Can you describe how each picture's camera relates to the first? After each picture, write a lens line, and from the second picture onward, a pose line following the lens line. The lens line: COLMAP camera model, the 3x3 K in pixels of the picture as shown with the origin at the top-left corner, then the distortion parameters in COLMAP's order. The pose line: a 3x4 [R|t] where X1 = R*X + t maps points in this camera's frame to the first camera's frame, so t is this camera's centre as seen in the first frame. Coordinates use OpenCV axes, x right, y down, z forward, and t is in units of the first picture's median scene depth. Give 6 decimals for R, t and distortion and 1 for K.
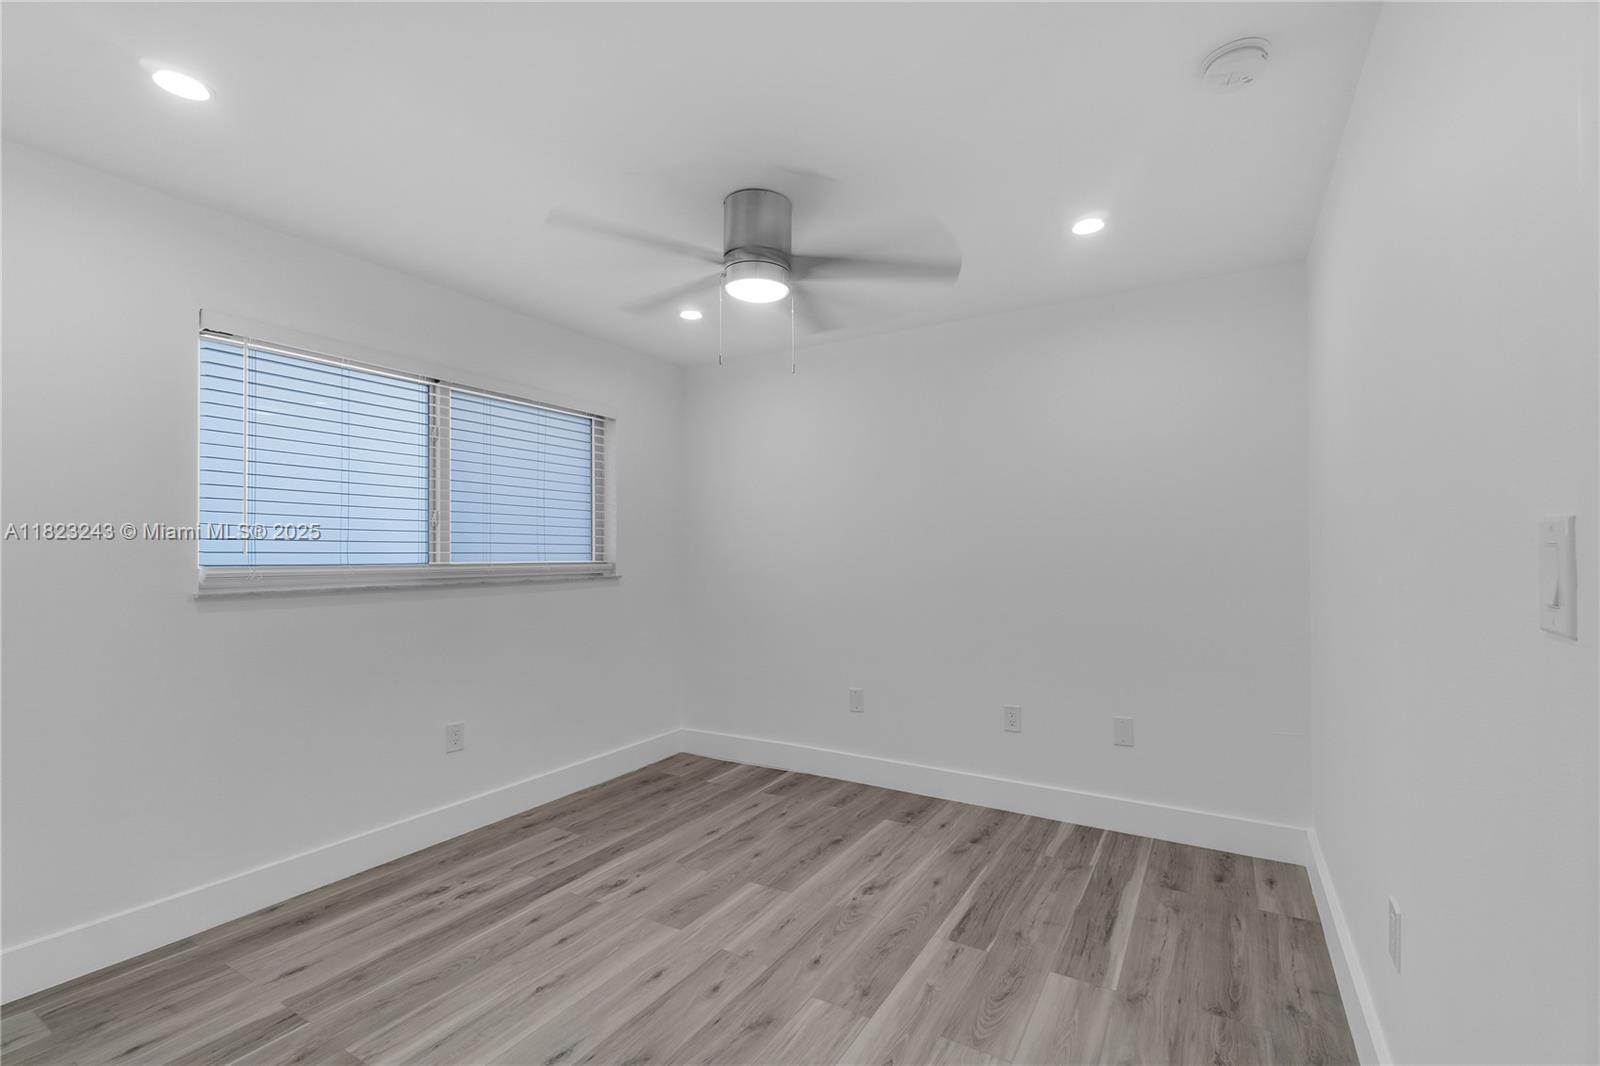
lens RADIAL K [[695.2, 0, 790.9], [0, 695.2, 540.7], [0, 0, 1]] dist [-0.003435, -0.000417]
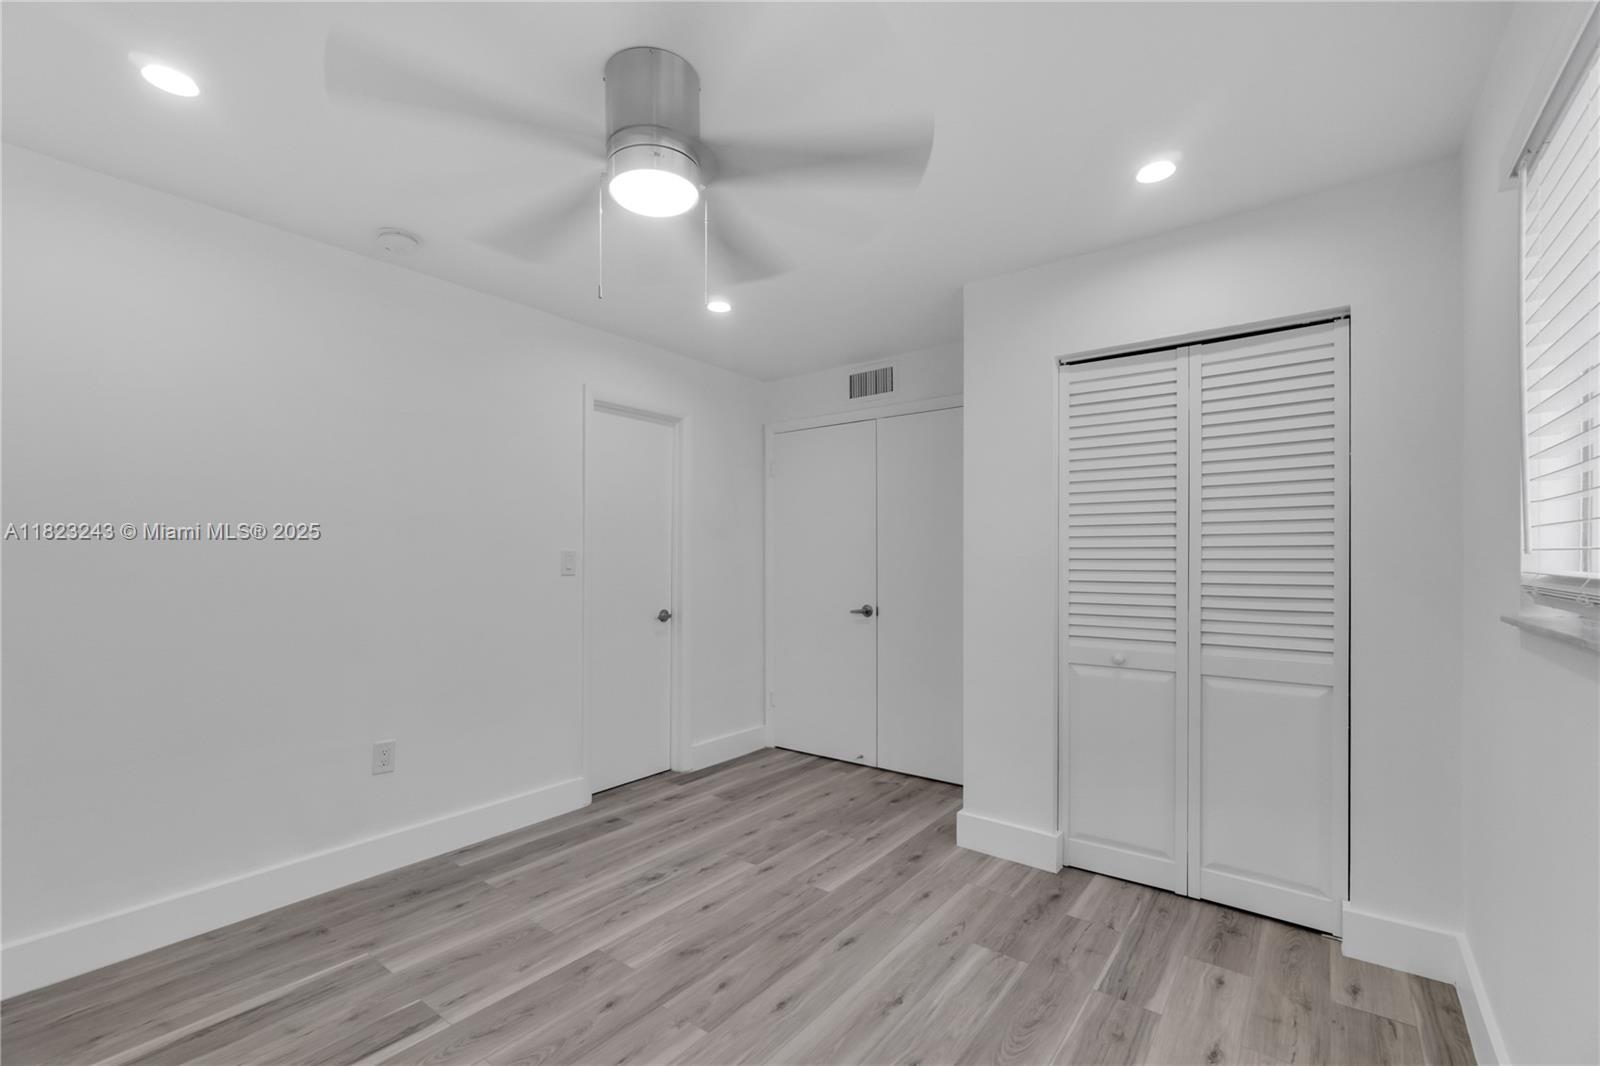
lens RADIAL K [[695.2, 0, 790.9], [0, 695.2, 540.7], [0, 0, 1]] dist [-0.003435, -0.000417]
pose [[-0.995335, 0.003040, 0.096428, -0.306828], [-0.001290, 0.998995, -0.044811, 0.039553], [-0.096467, -0.044726, -0.994331, 2.021579]]
